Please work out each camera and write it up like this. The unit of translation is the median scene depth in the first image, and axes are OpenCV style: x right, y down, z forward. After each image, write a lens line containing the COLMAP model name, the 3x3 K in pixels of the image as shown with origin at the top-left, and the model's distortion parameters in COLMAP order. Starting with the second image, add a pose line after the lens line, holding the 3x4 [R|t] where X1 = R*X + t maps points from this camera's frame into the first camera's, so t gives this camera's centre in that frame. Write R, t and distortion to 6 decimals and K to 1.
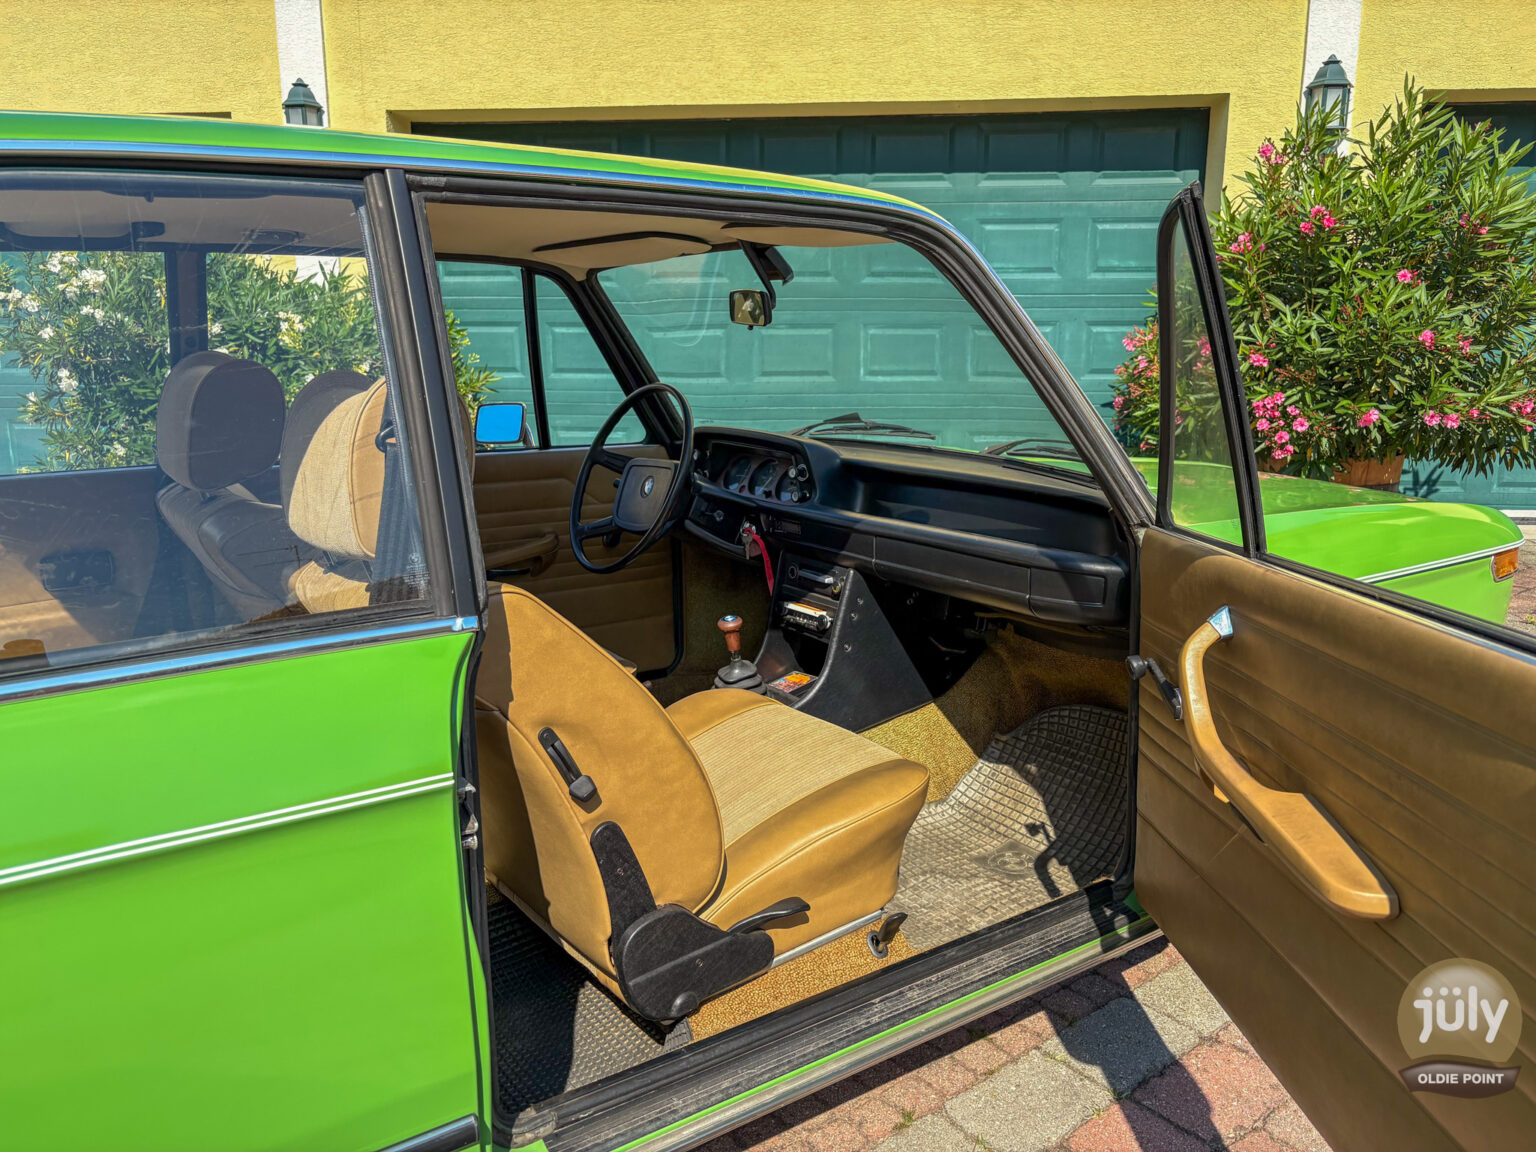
lens RADIAL K [[1166.5, 0, 767.0], [0, 1166.5, 580.1], [0, 0, 1]] dist [0.044571, -0.049001]
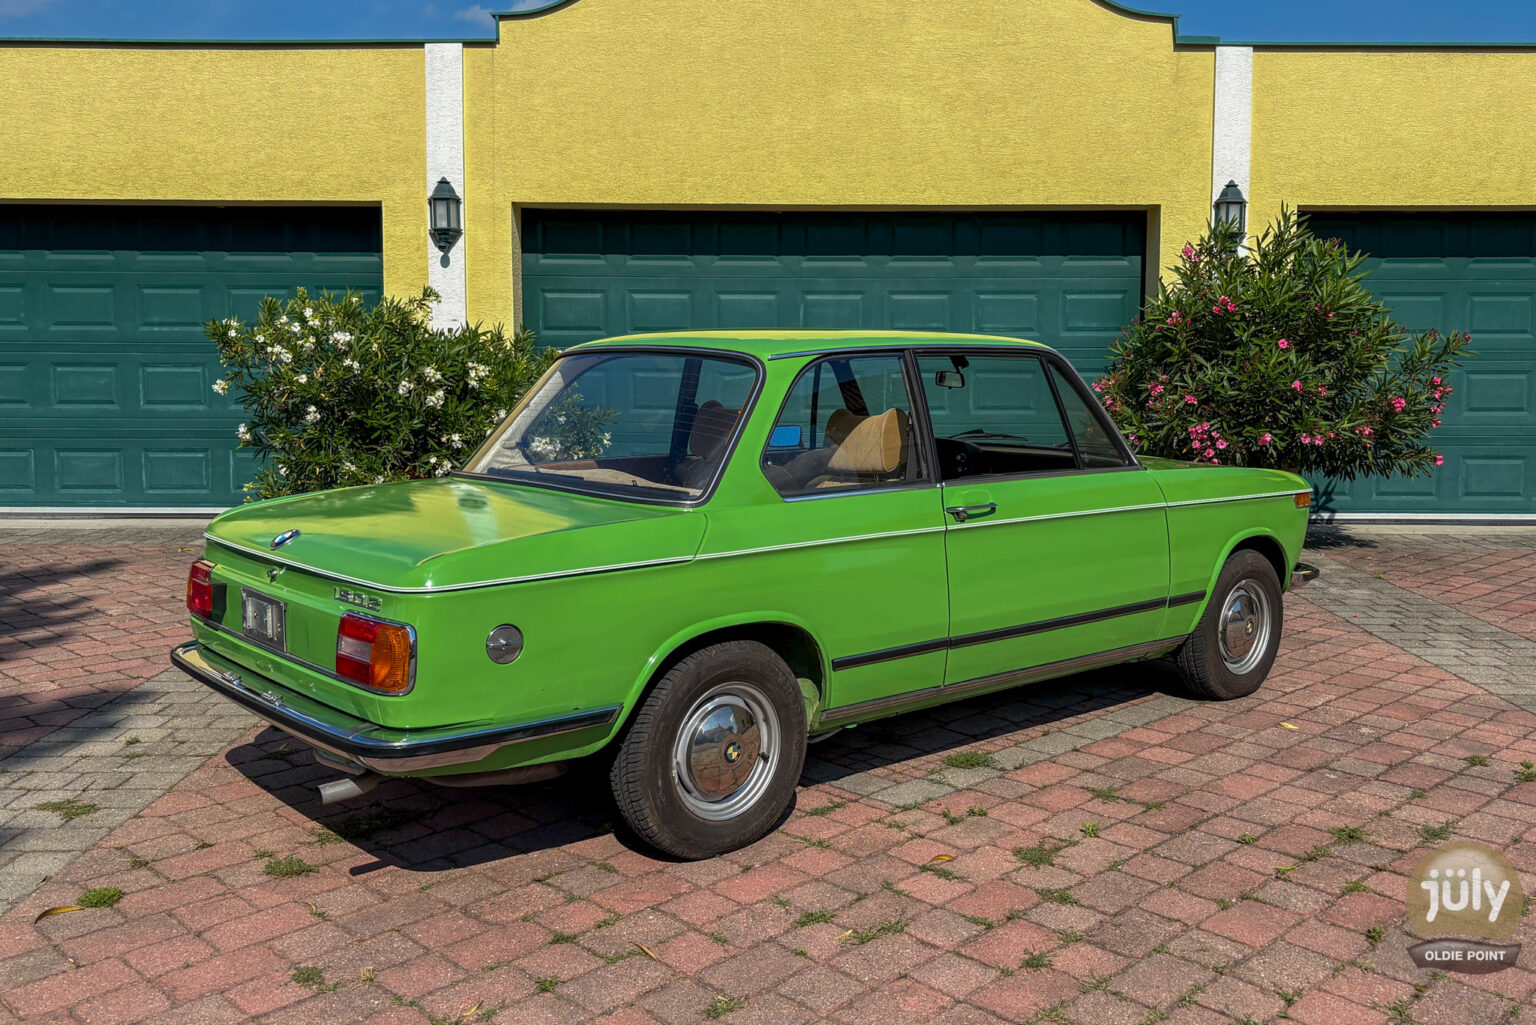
lens RADIAL K [[1399.9, 0, 793.2], [0, 1399.9, 481.4], [0, 0, 1]] dist [0.031343, -0.029248]
pose [[0.994236, -0.005249, 0.107085, -0.197961], [0.018363, 0.992379, -0.121850, 0.089084], [-0.105629, 0.123114, 0.986755, -0.500758]]
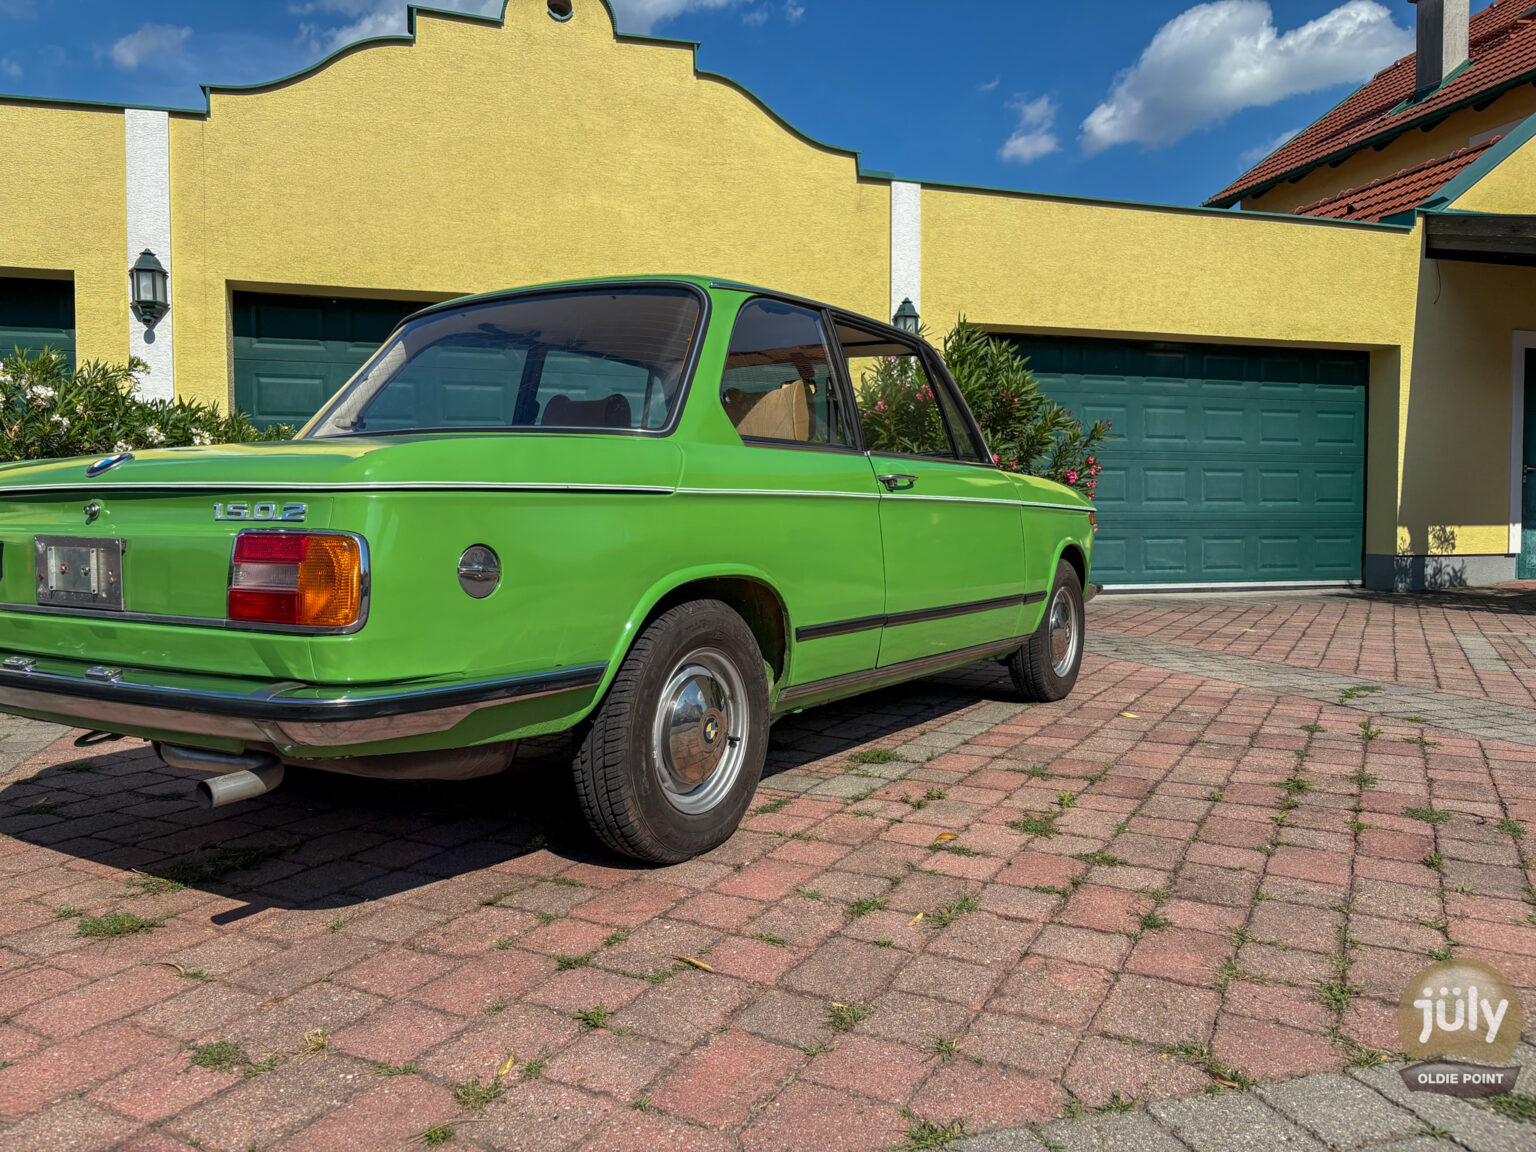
lens RADIAL K [[1166.5, 0, 770.6], [0, 1166.5, 569.5], [0, 0, 1]] dist [0.044571, -0.049001]
pose [[0.919609, -0.015833, 0.392515, -0.304339], [0.083432, 0.984264, -0.155769, 0.141440], [-0.383872, 0.175995, 0.906459, -0.285809]]
